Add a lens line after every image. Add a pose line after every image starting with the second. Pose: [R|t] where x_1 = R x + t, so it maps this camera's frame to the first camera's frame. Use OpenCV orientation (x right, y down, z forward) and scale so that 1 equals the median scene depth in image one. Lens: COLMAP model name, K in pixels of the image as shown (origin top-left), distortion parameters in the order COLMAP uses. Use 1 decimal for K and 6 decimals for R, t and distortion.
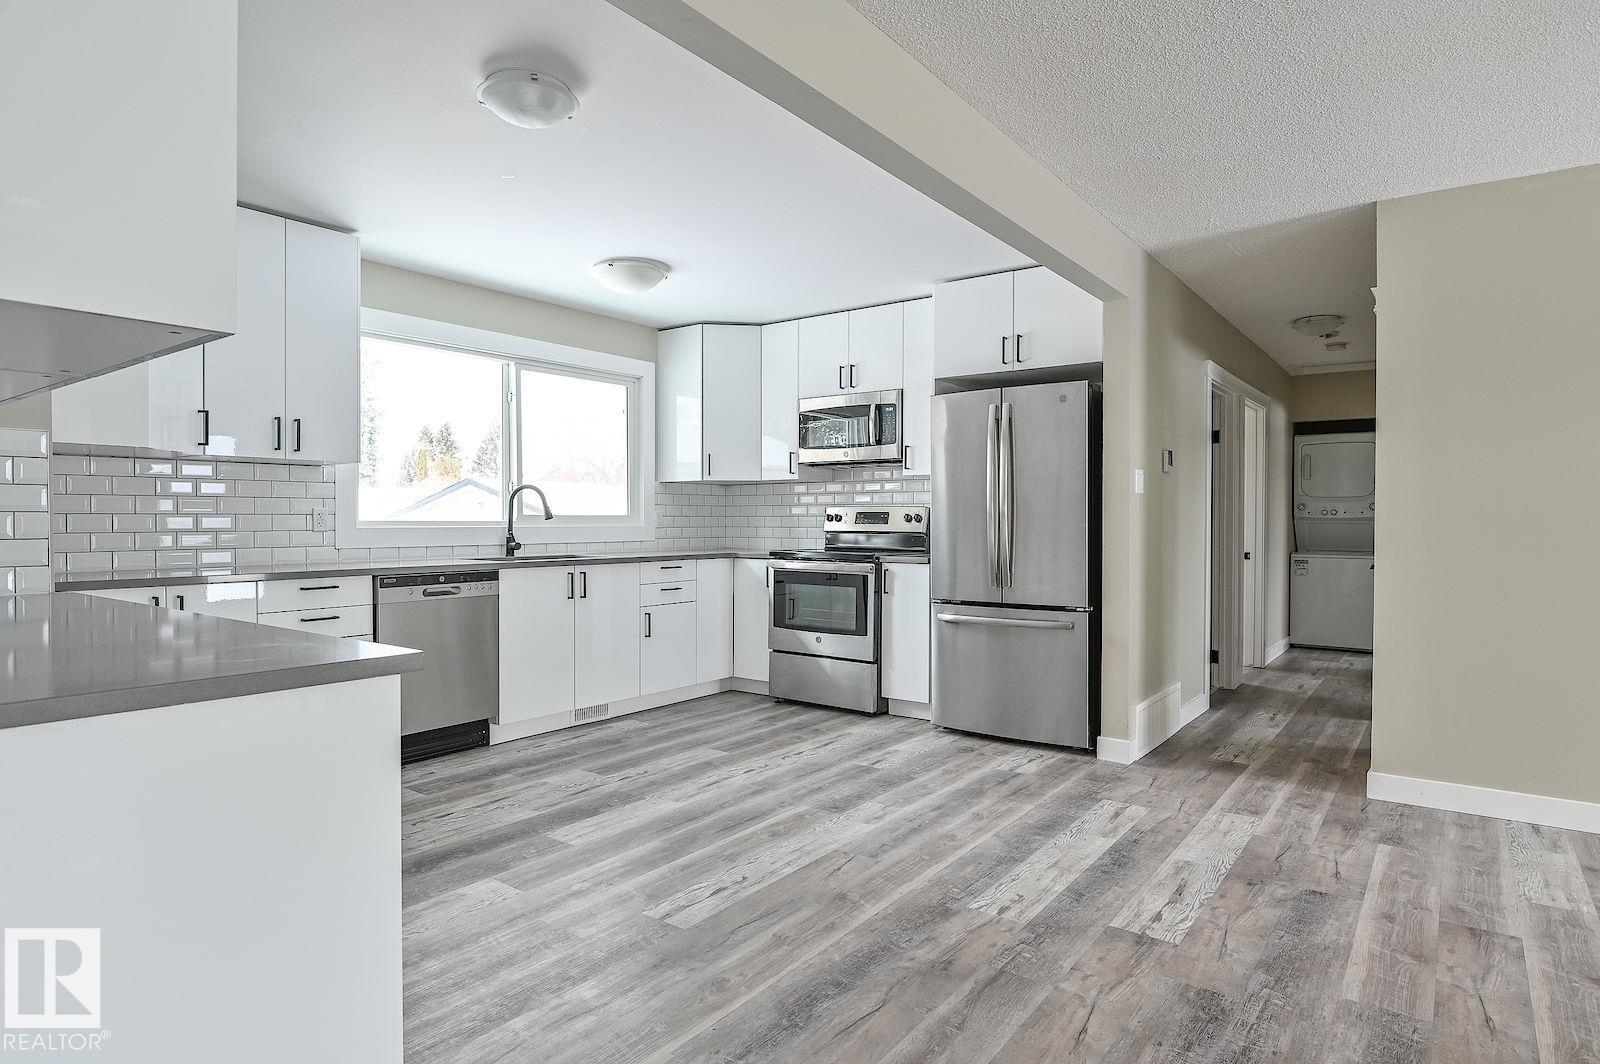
lens RADIAL K [[883.5, 0, 805.2], [0, 883.5, 539.2], [0, 0, 1]] dist [-0.011147, -0.006021]
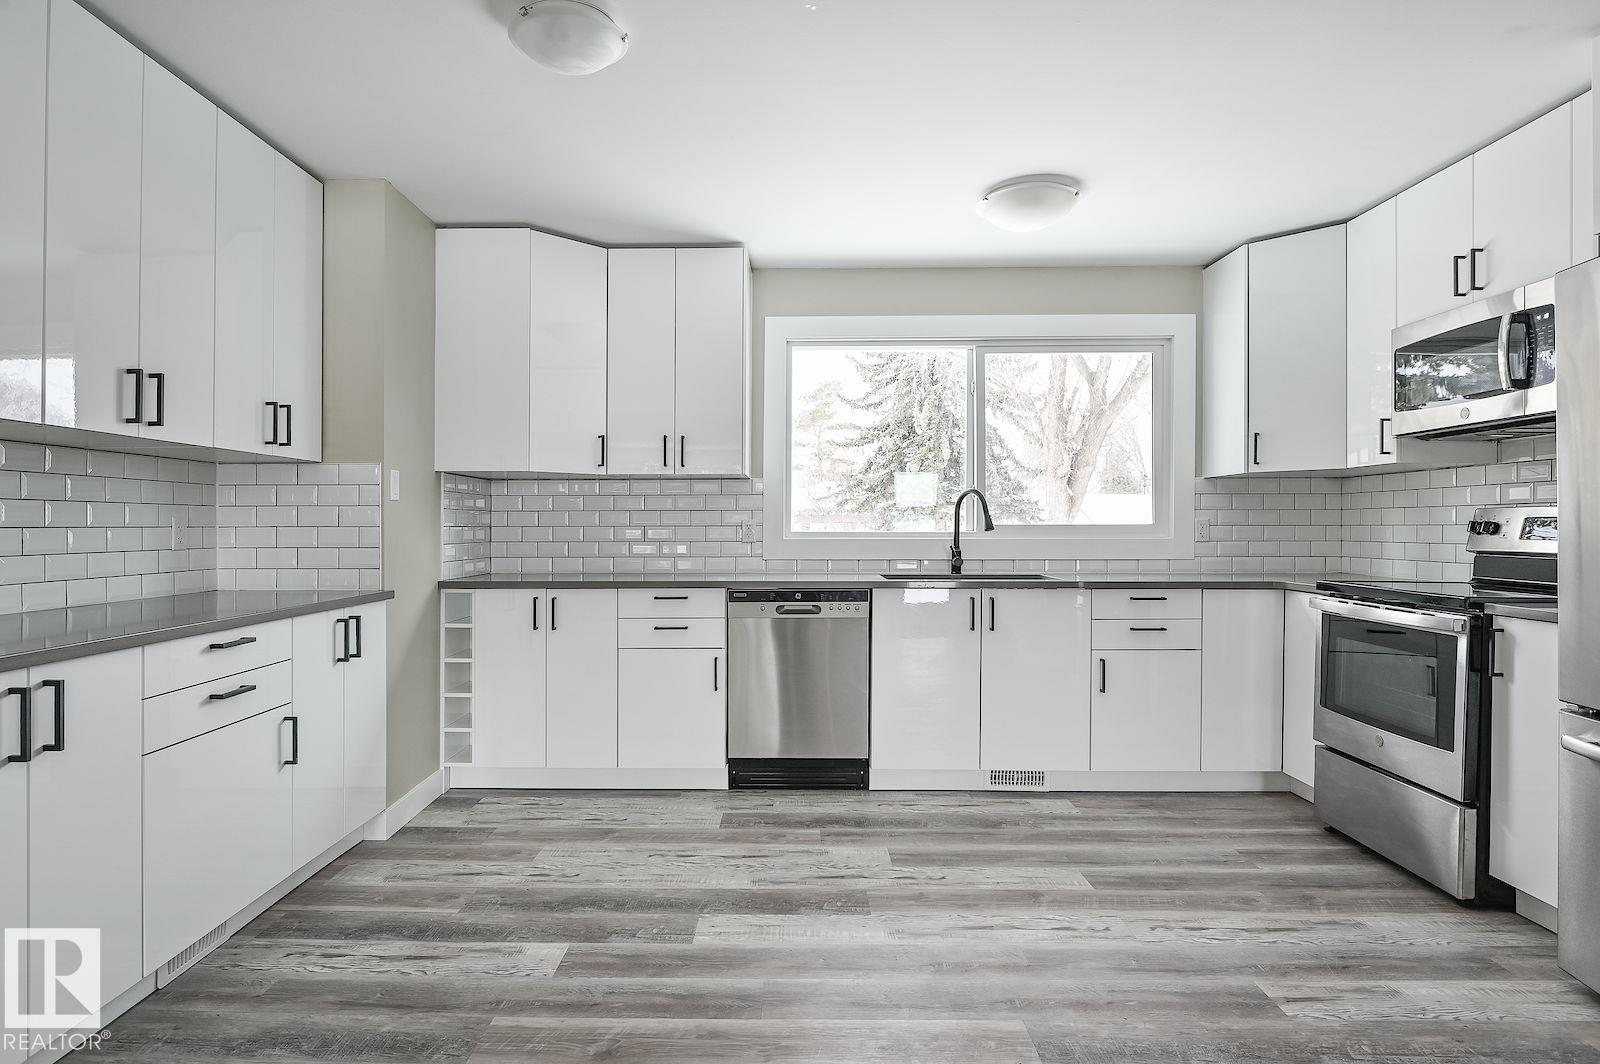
lens RADIAL K [[883.5, 0, 774.7], [0, 883.5, 530.9], [0, 0, 1]] dist [-0.011147, -0.006021]
pose [[0.578392, 0.002706, -0.815754, 0.263407], [-0.016465, 0.999830, -0.008358, -0.011887], [0.815593, 0.018265, 0.578338, 0.363533]]
